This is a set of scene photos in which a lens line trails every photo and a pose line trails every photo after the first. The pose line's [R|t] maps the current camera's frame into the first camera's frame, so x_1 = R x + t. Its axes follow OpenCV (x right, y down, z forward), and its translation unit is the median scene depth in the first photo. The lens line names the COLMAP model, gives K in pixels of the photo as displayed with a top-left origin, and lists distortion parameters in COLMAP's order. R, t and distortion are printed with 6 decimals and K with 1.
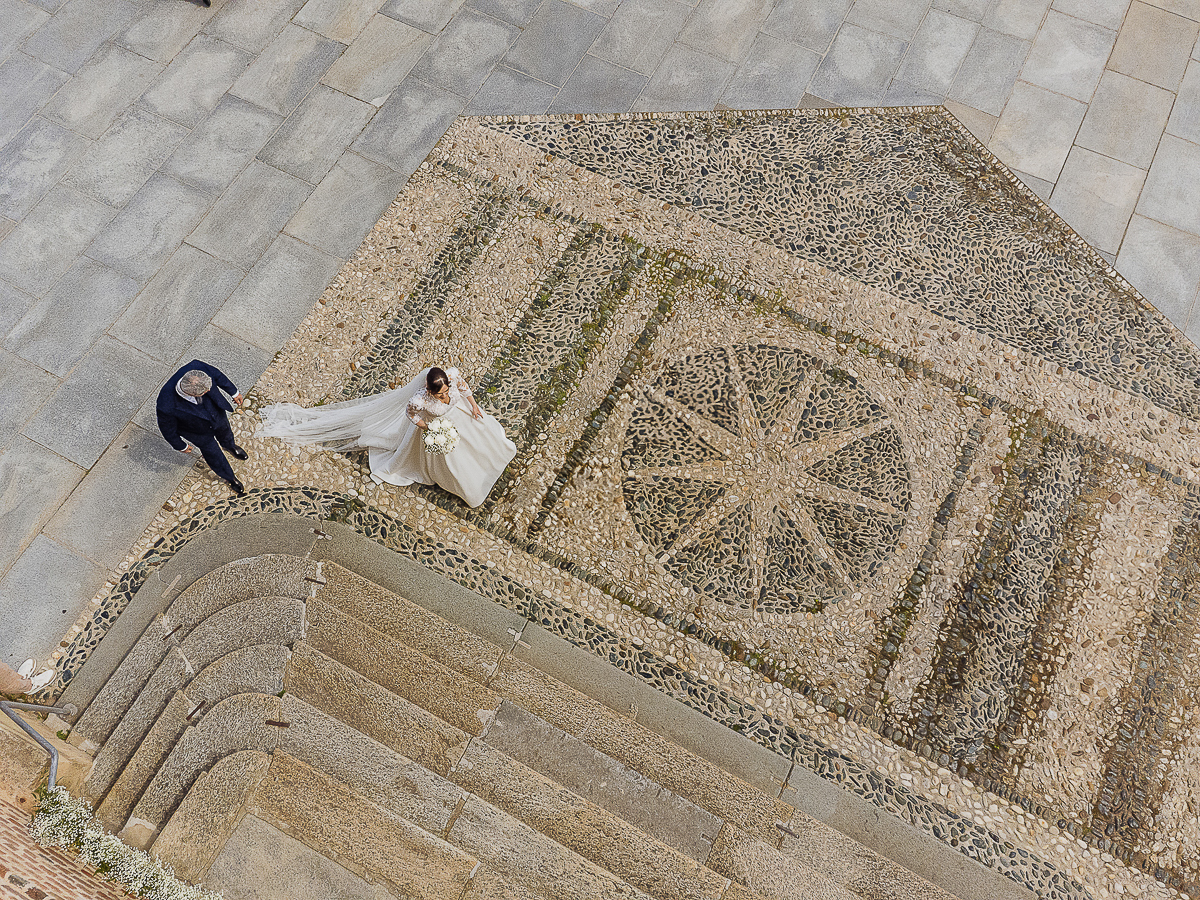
lens RADIAL K [[915.5, 0, 600.0], [0, 915.5, 450.0], [0, 0, 1]] dist [0.007229, 0.008310]
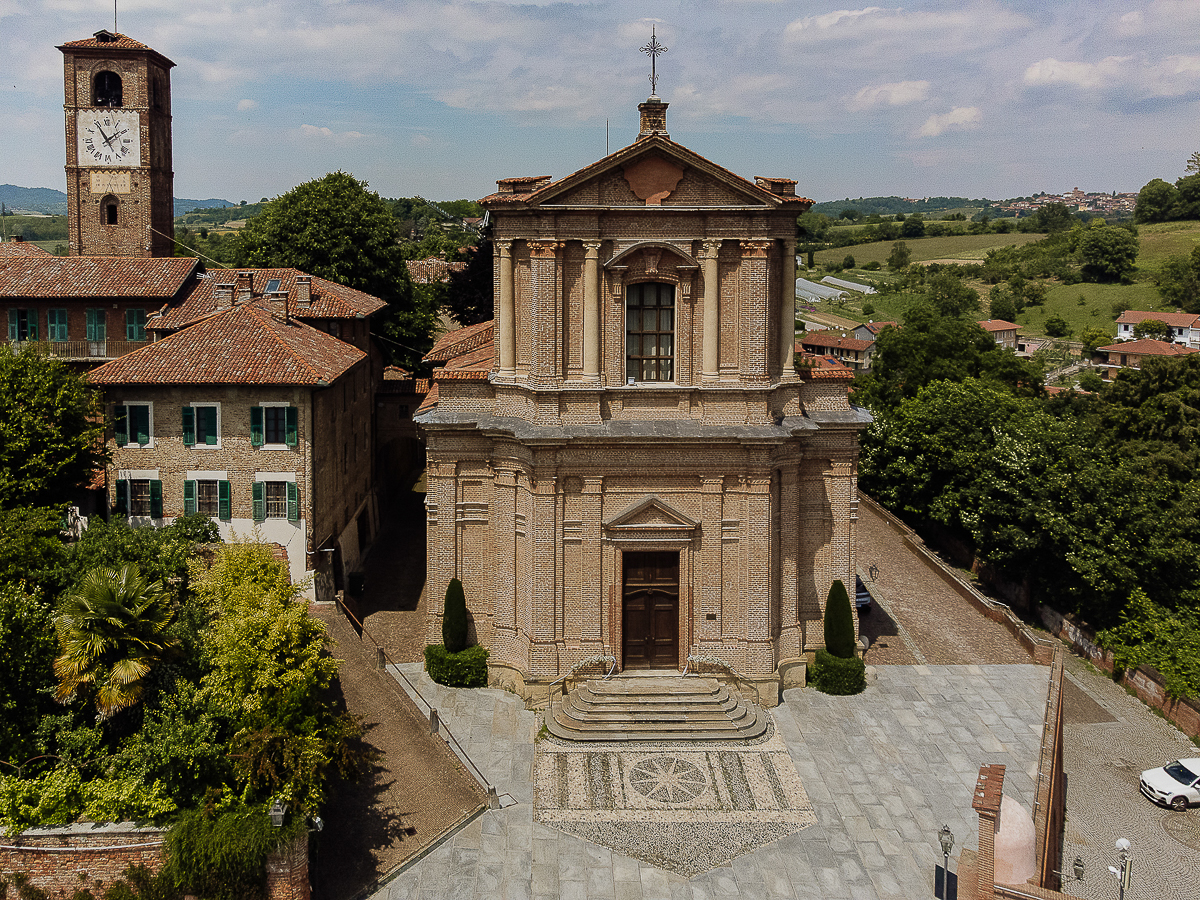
lens RADIAL K [[896.6, 0, 569.3], [0, 896.6, 303.2], [0, 0, 1]] dist [0.017696, -0.016364]
pose [[-0.878117, 0.023433, -0.477872, 2.117308], [-0.449102, 0.304044, 0.840158, -3.283870], [0.164981, 0.952370, -0.256462, 0.011593]]
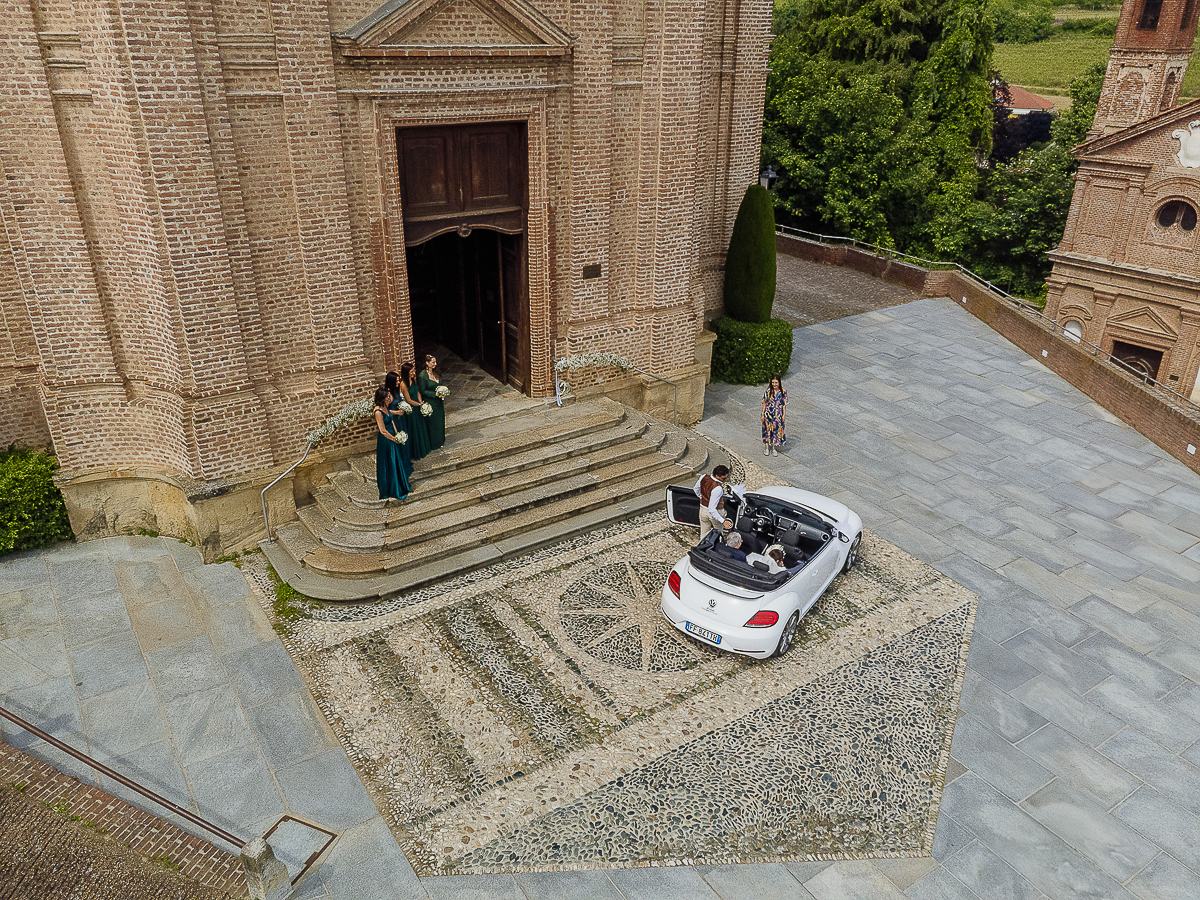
lens RADIAL K [[879.0, 0, 585.1], [0, 879.0, 450.9], [0, 0, 1]] dist [-0.000454, 0.005744]
pose [[-0.485642, 0.372819, -0.790670, 1.240591], [-0.821661, 0.114043, 0.558451, -0.712796], [0.298372, 0.920869, 0.250946, 0.305931]]
